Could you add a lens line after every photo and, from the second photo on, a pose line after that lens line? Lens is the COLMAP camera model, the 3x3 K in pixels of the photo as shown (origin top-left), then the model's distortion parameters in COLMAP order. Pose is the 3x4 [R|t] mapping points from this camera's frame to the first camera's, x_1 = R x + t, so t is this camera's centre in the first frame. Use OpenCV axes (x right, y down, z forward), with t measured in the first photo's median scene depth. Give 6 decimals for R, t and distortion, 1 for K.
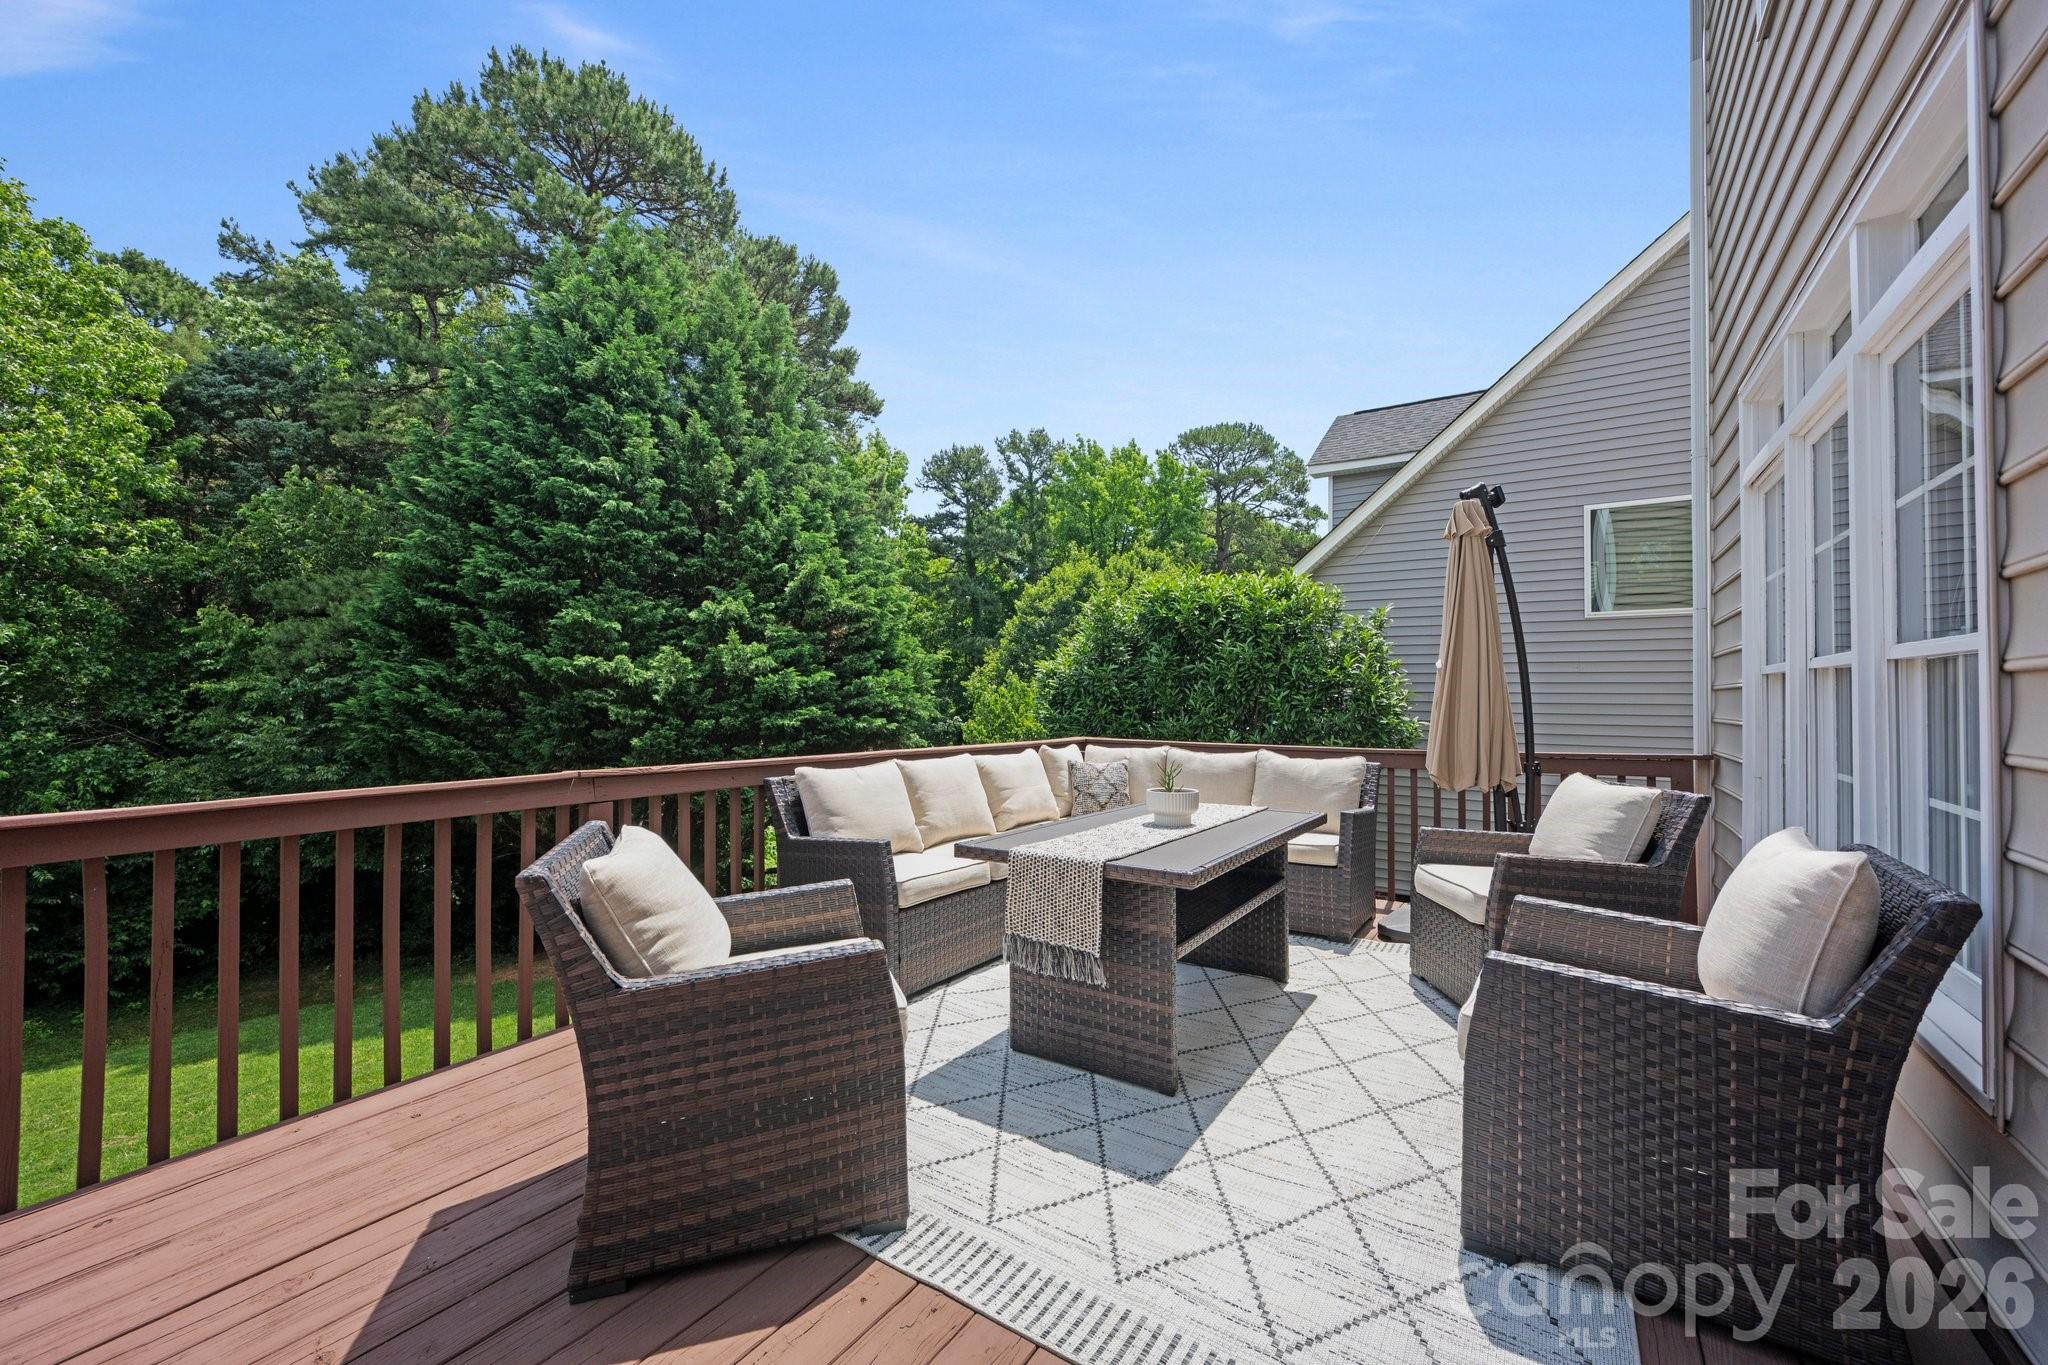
lens RADIAL K [[803.5, 0, 1024.0], [0, 803.5, 682.5], [0, 0, 1]] dist [-0.000335, -0.000345]
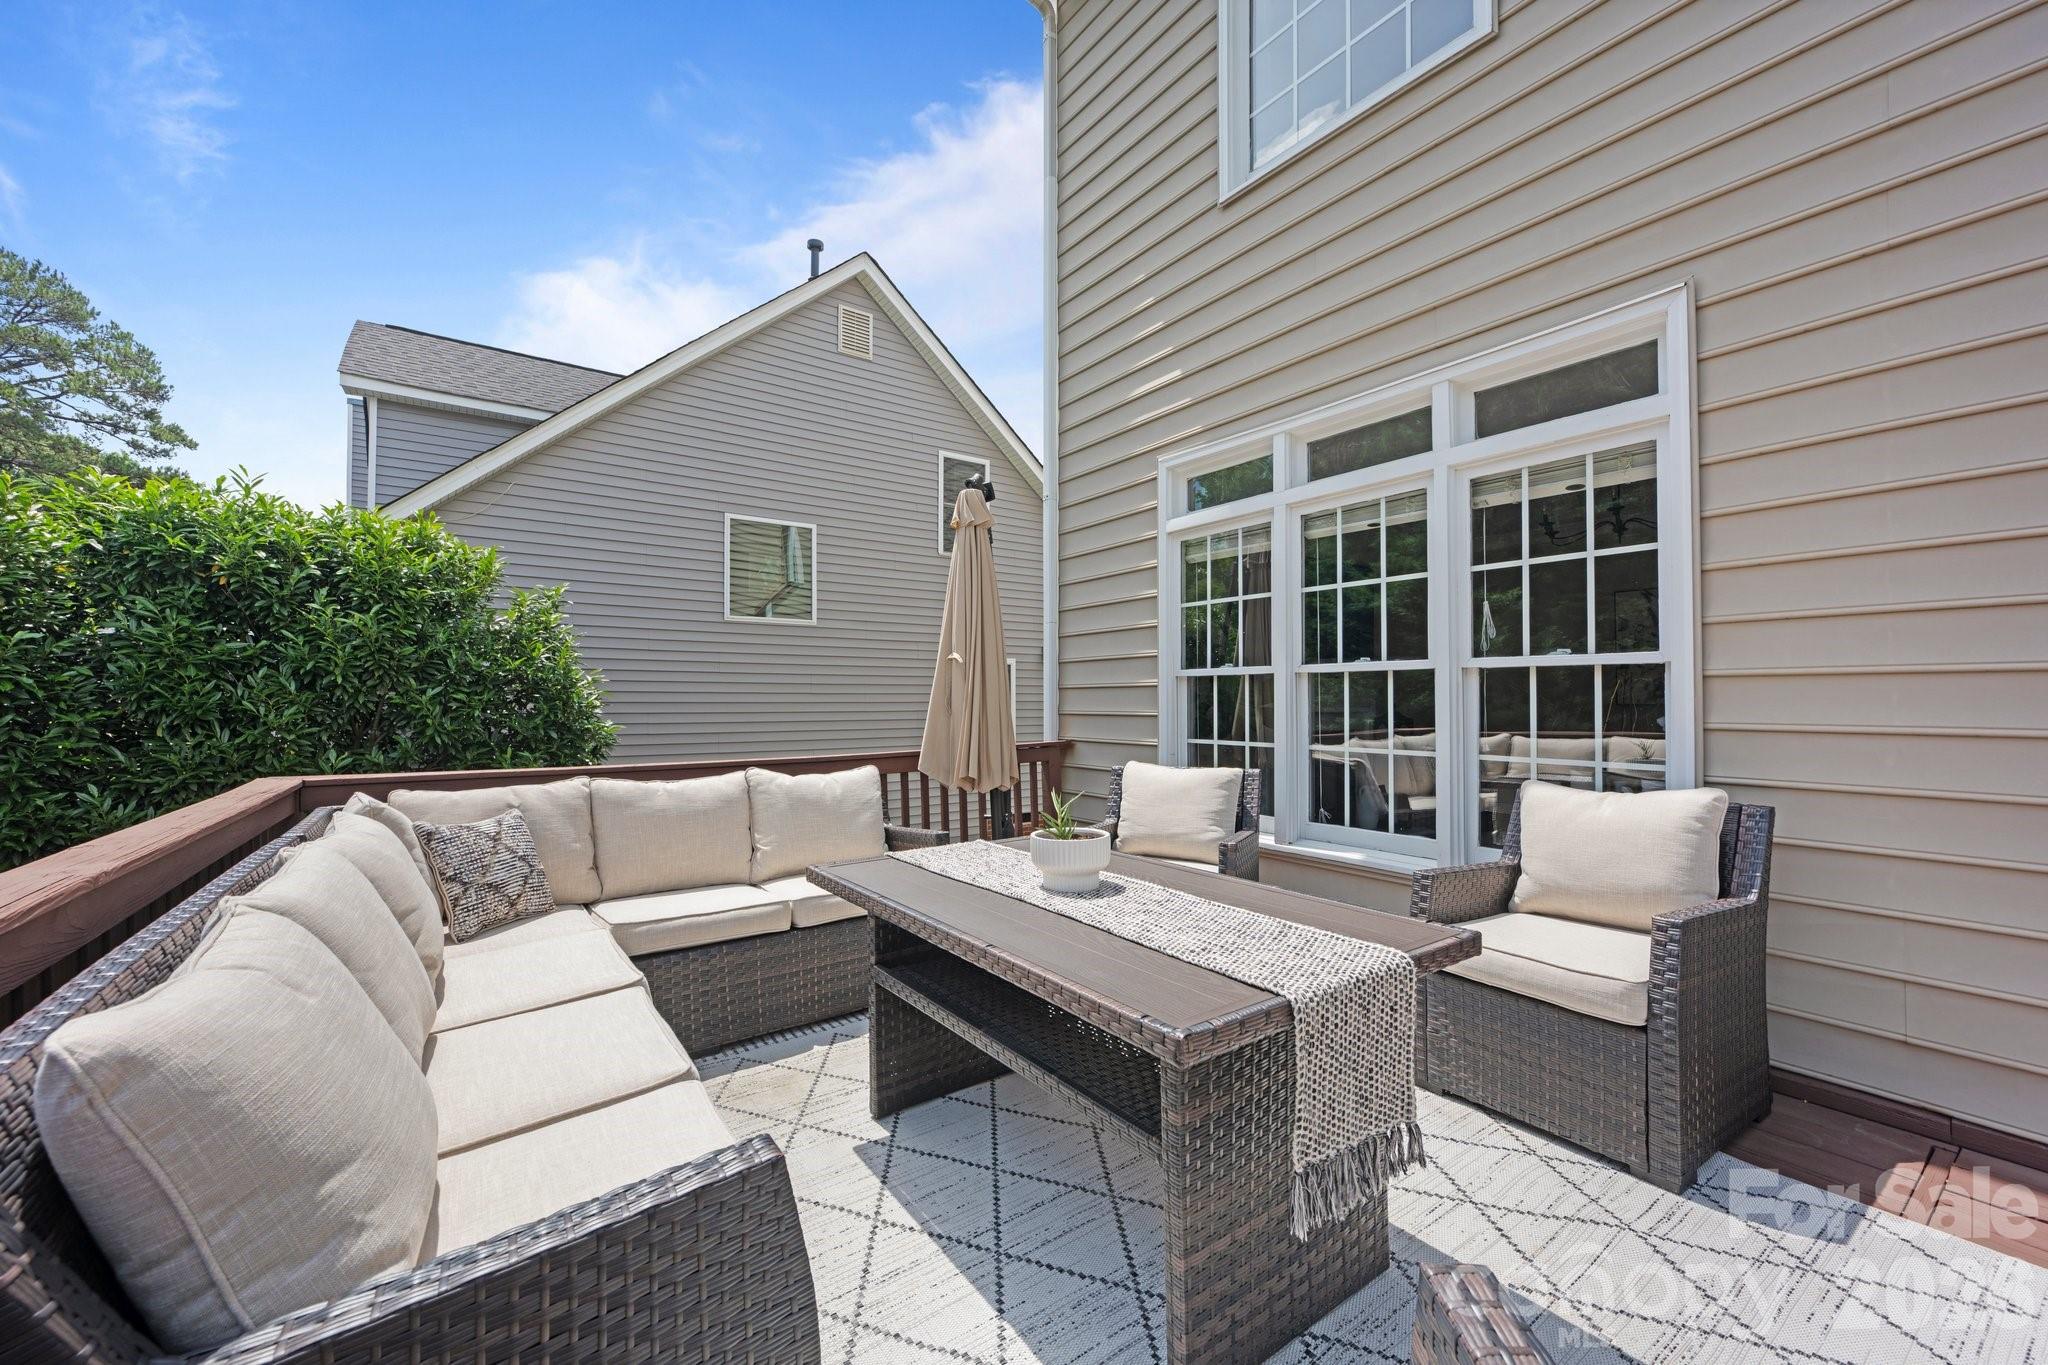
lens RADIAL K [[783.5, 0, 1046.9], [0, 783.5, 670.6], [0, 0, 1]] dist [0.006147, -0.000051]
pose [[0.336107, 0.030900, 0.941317, -0.108367], [-0.015728, 0.999506, -0.027194, 0.004602], [-0.941692, -0.005665, 0.336428, 0.200987]]
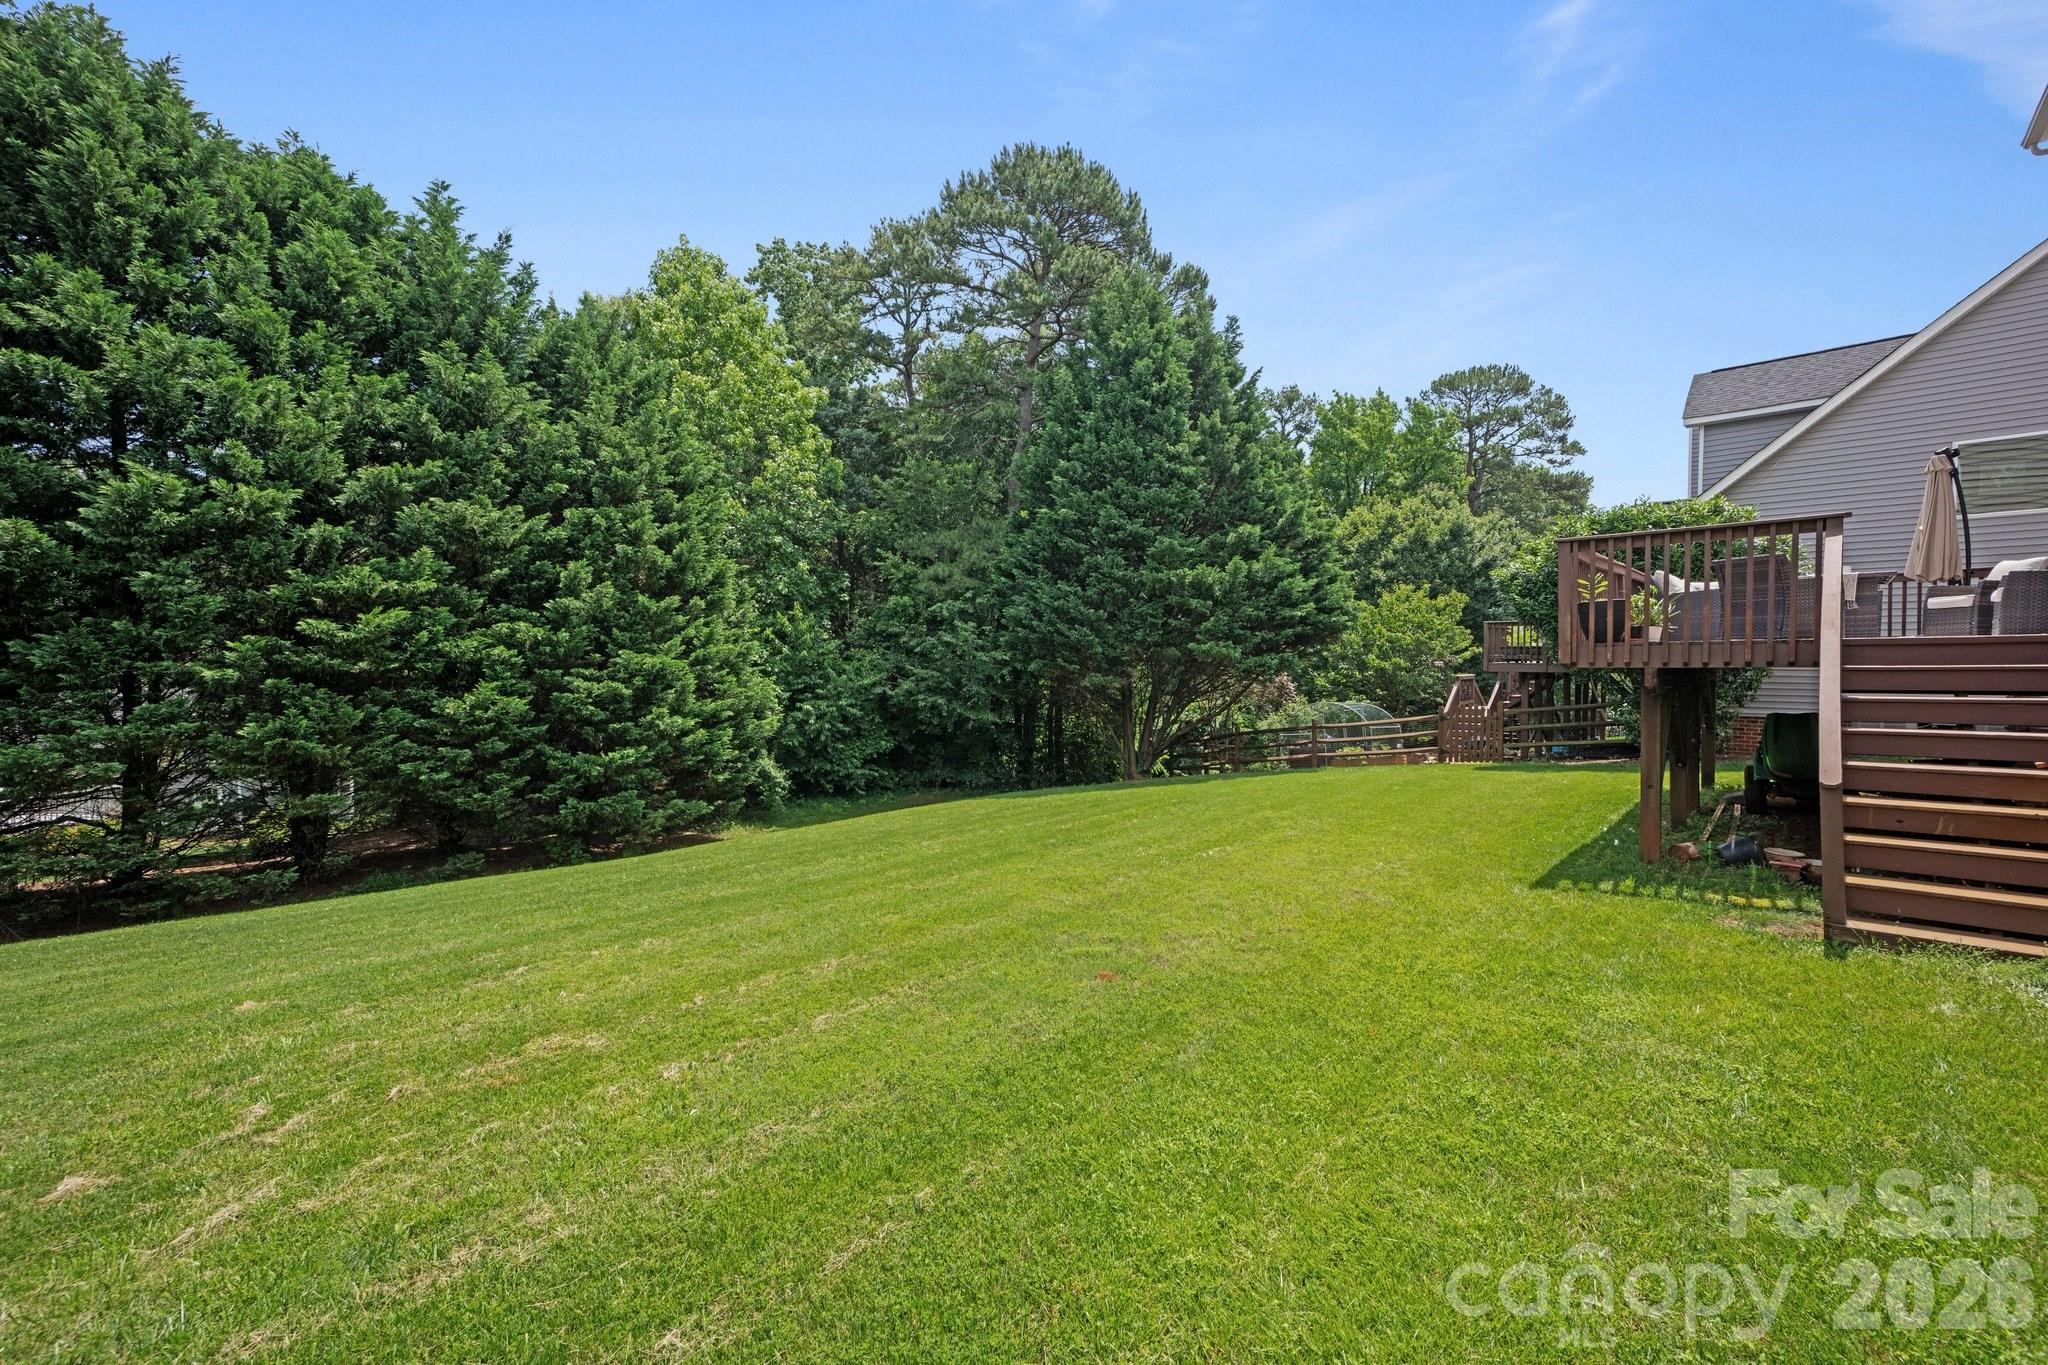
lens RADIAL K [[803.5, 0, 1024.0], [0, 803.5, 682.5], [0, 0, 1]] dist [-0.000335, -0.000345]
pose [[0.981416, -0.001245, -0.191890, -0.529469], [0.011627, 0.998528, 0.052987, 0.089849], [0.191542, -0.054233, 0.979985, -0.596547]]
